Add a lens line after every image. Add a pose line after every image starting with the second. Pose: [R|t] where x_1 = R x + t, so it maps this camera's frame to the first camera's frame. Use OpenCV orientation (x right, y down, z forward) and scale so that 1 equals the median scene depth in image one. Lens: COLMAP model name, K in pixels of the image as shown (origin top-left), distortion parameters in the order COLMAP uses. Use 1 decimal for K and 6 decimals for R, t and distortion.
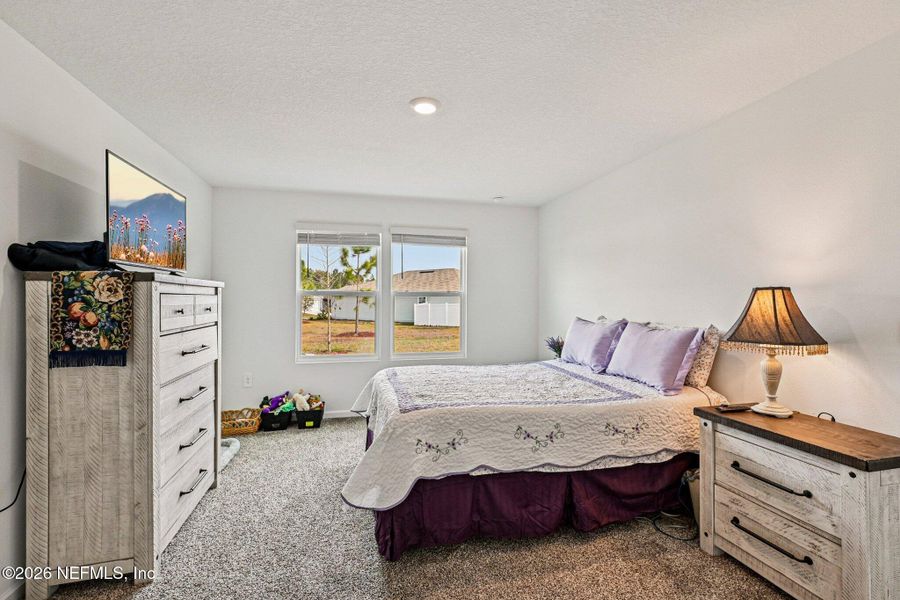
lens RADIAL K [[404.1, 0, 454.0], [0, 404.1, 300.3], [0, 0, 1]] dist [0.010043, 0.000008]
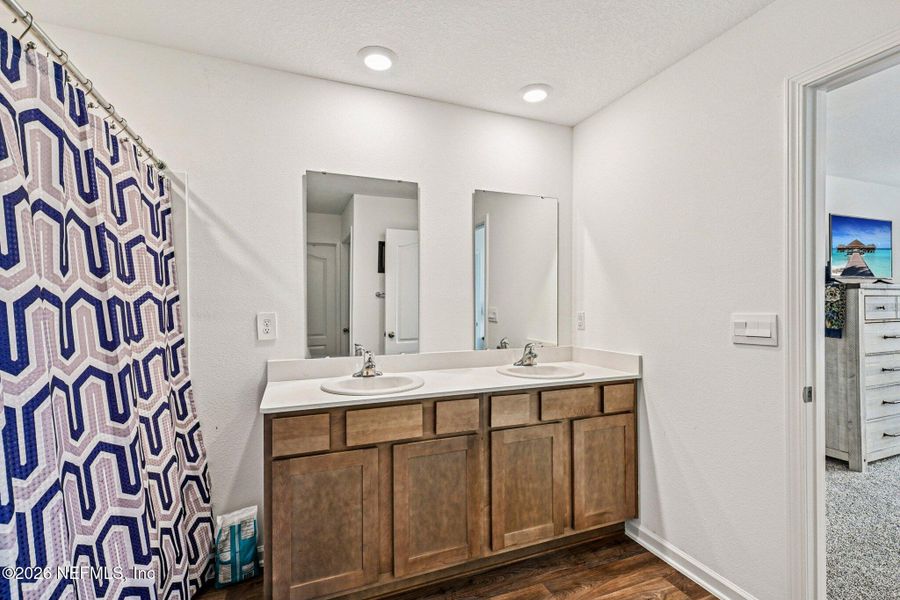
lens RADIAL K [[404.1, 0, 455.5], [0, 404.1, 300.5], [0, 0, 1]] dist [0.010043, 0.000008]
pose [[0.135219, -0.003899, -0.990808, 0.663894], [0.000710, 0.999992, -0.003838, 0.006719], [0.990815, -0.000184, 0.135221, -0.829090]]
